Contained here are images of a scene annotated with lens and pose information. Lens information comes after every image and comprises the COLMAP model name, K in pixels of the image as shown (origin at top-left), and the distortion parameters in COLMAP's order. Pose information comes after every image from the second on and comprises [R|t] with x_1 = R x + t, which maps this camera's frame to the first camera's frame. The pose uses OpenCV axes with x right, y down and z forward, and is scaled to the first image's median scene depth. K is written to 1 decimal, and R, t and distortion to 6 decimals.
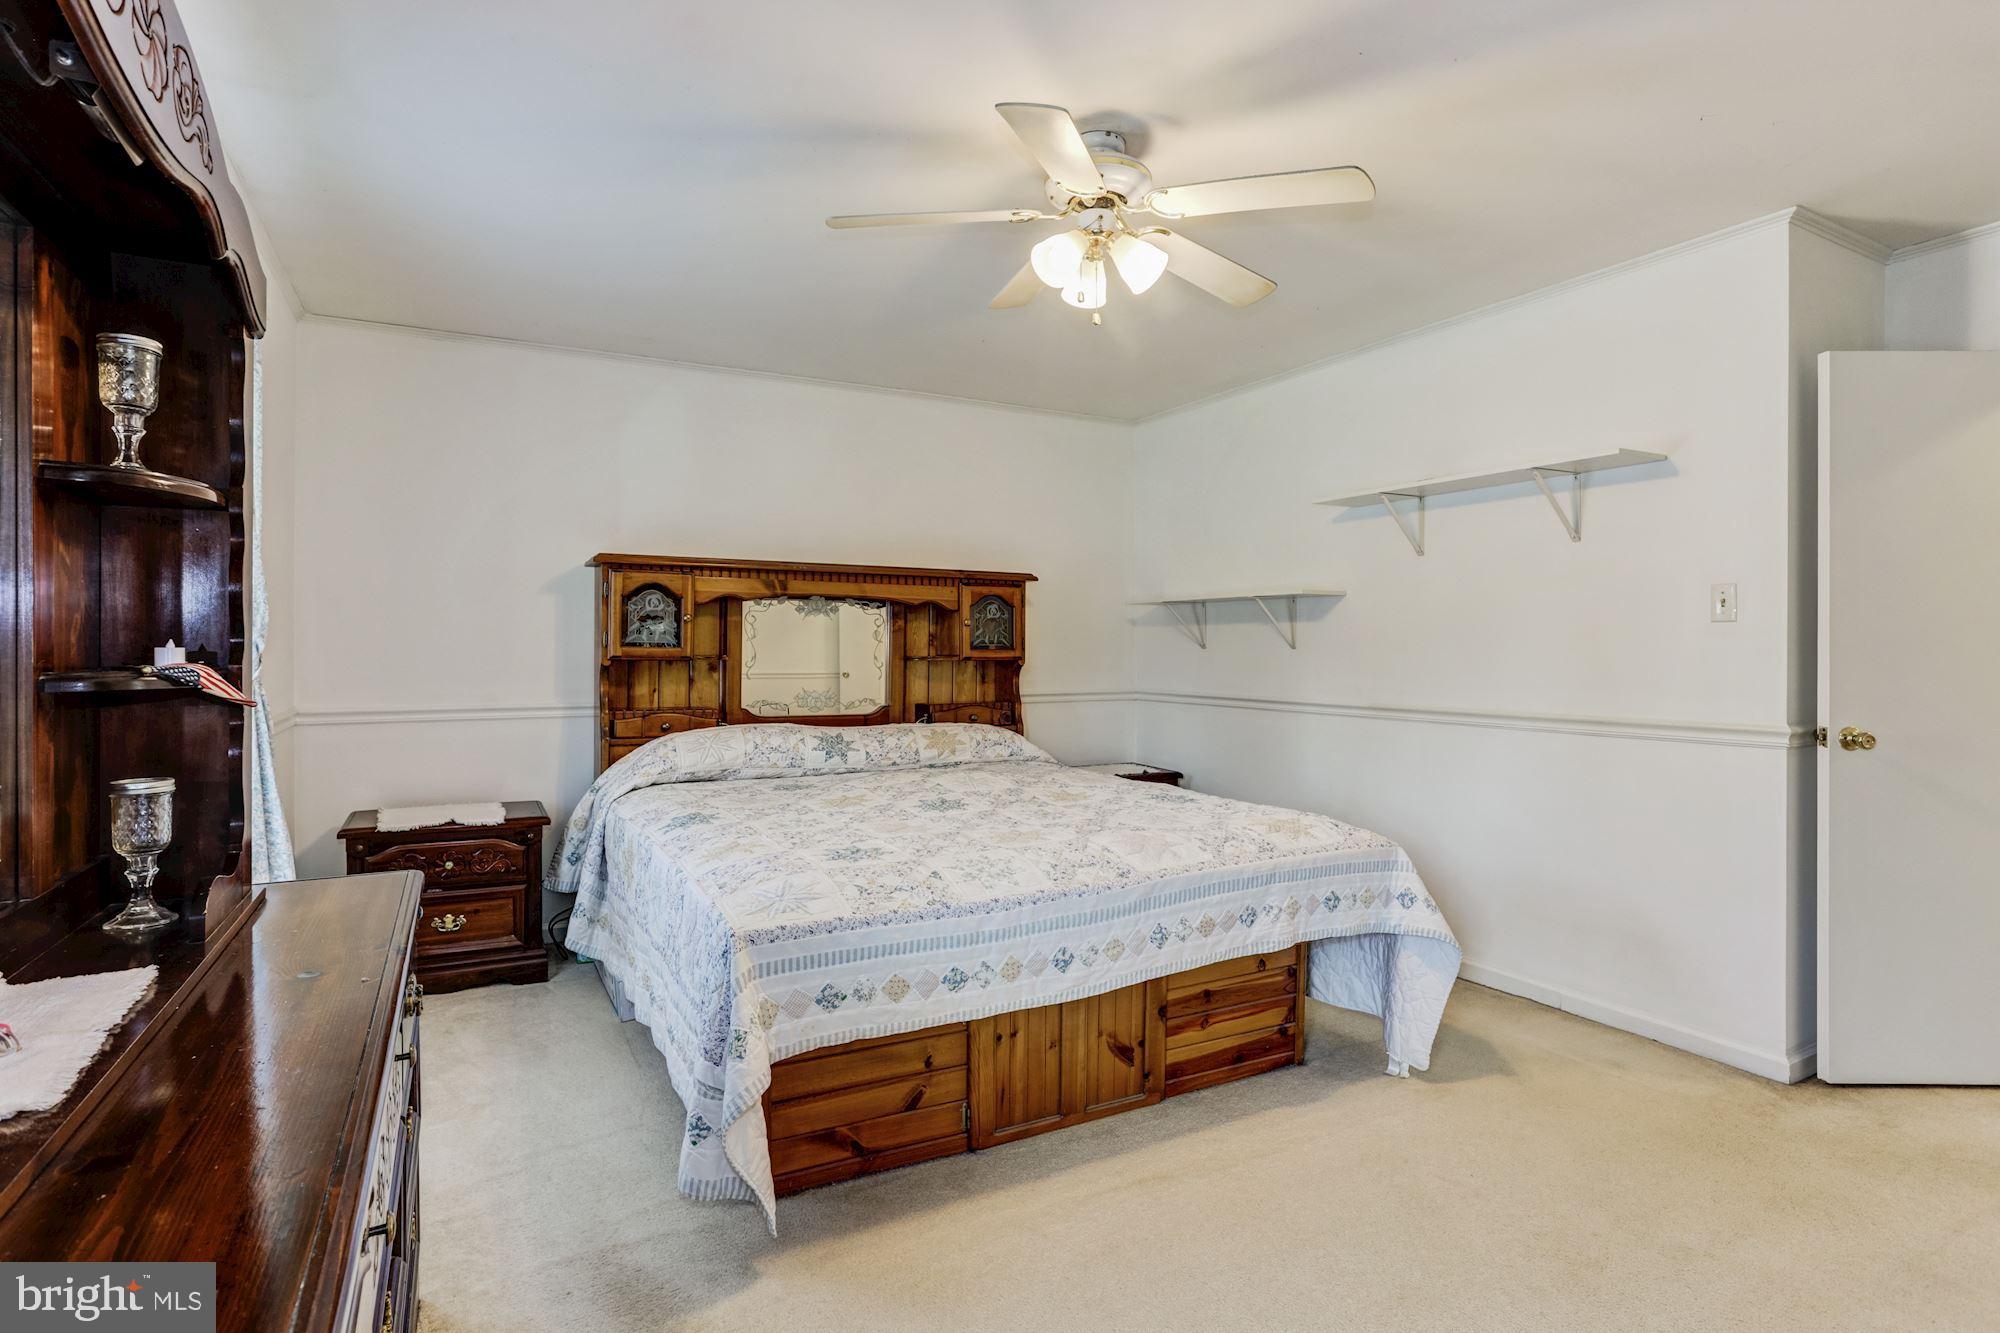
lens RADIAL K [[981.2, 0, 1013.8], [0, 981.2, 659.0], [0, 0, 1]] dist [-0.023560, 0.008878]
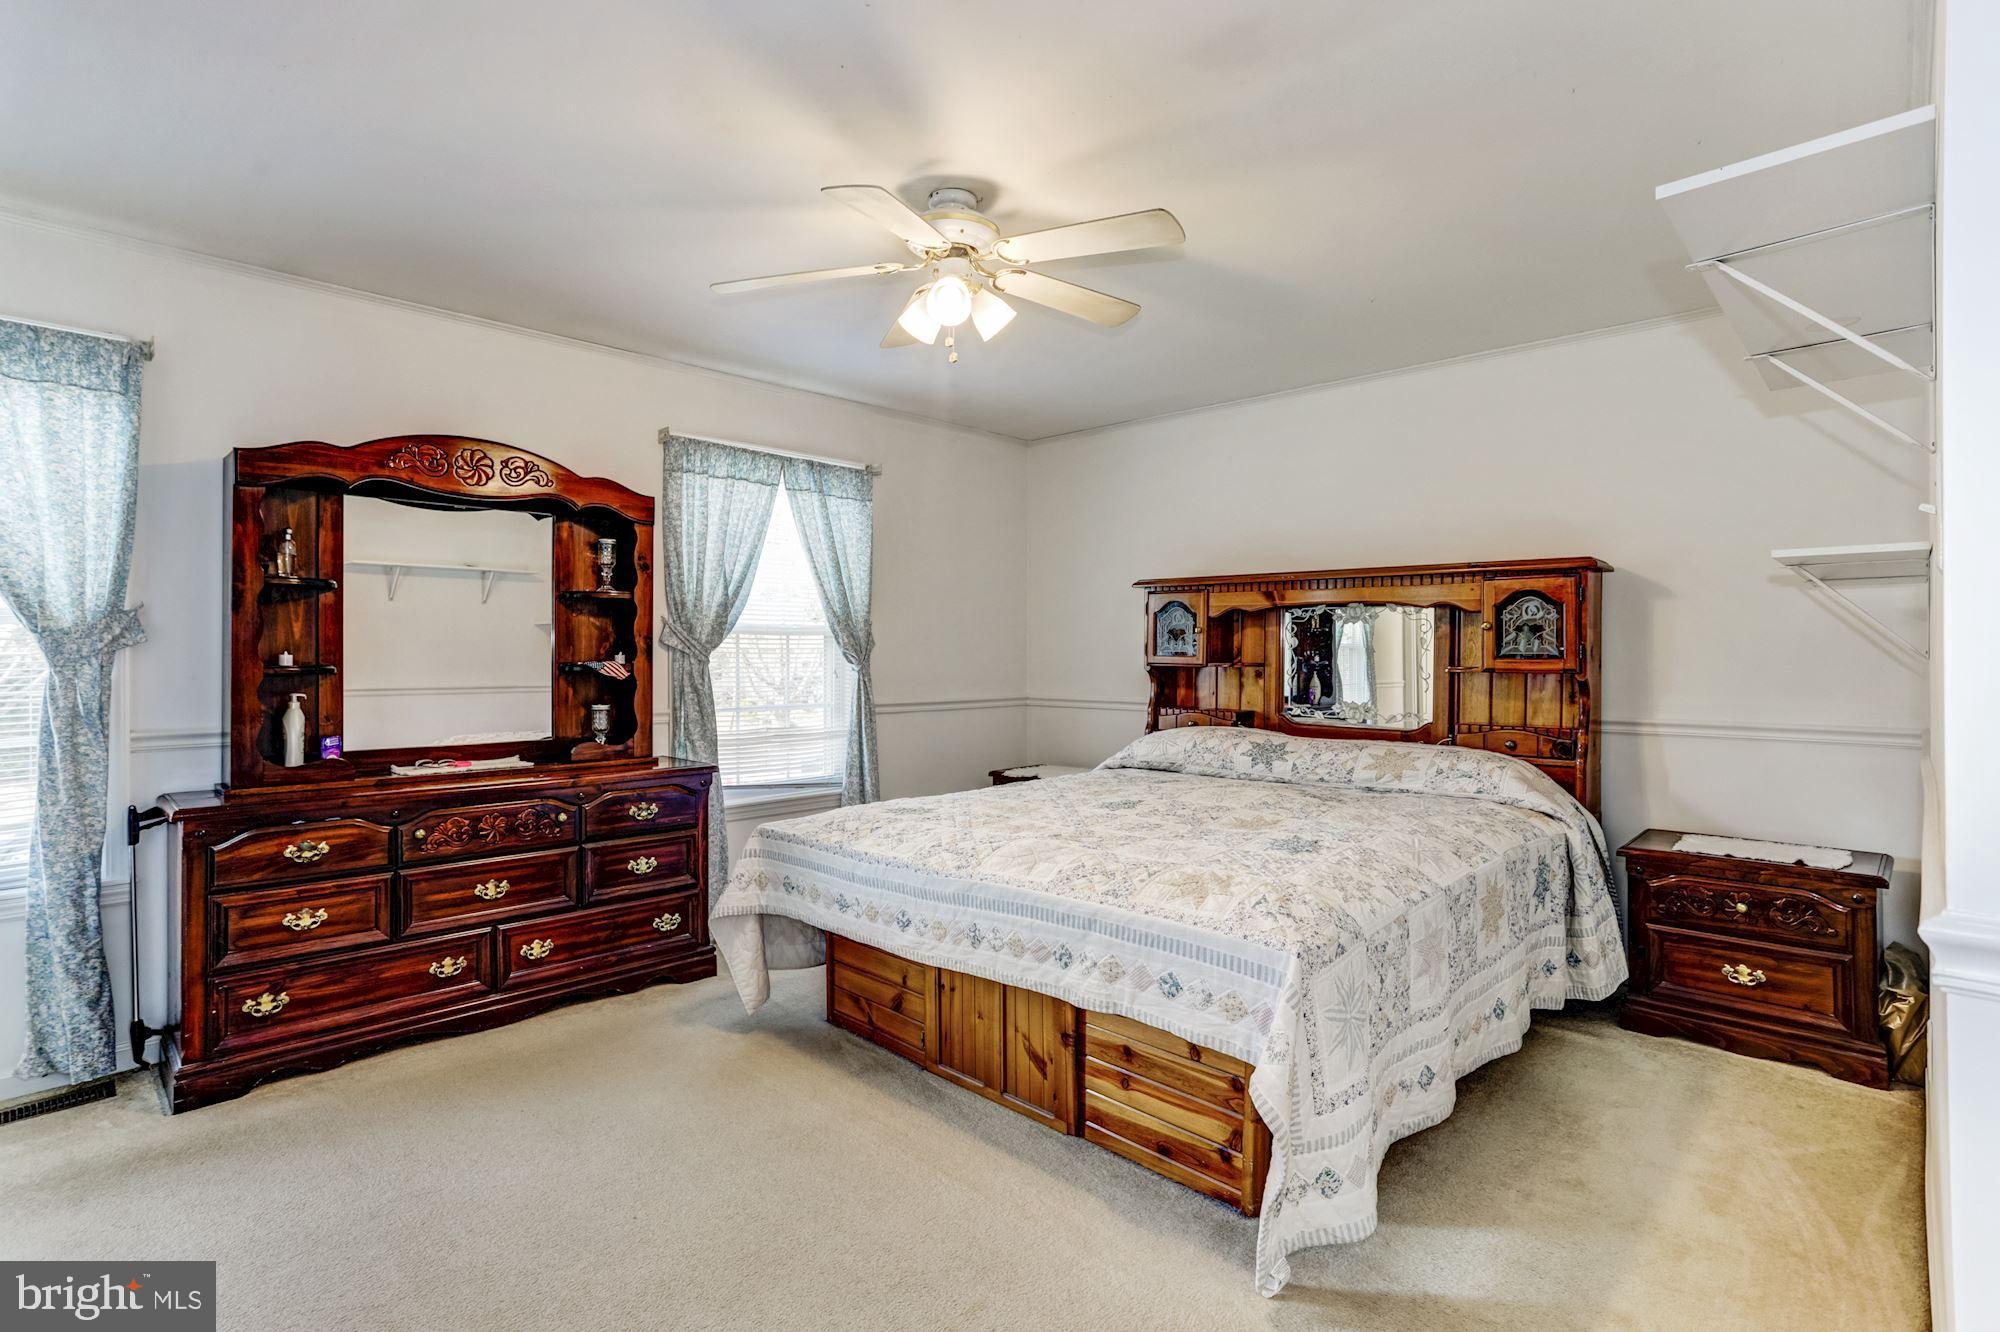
lens RADIAL K [[981.2, 0, 1013.2], [0, 981.2, 657.0], [0, 0, 1]] dist [-0.023560, 0.008878]
pose [[0.300655, 0.001177, -0.953732, 0.694803], [-0.014039, 0.999896, -0.003191, -0.004124], [0.953630, 0.014349, 0.300641, 0.441008]]
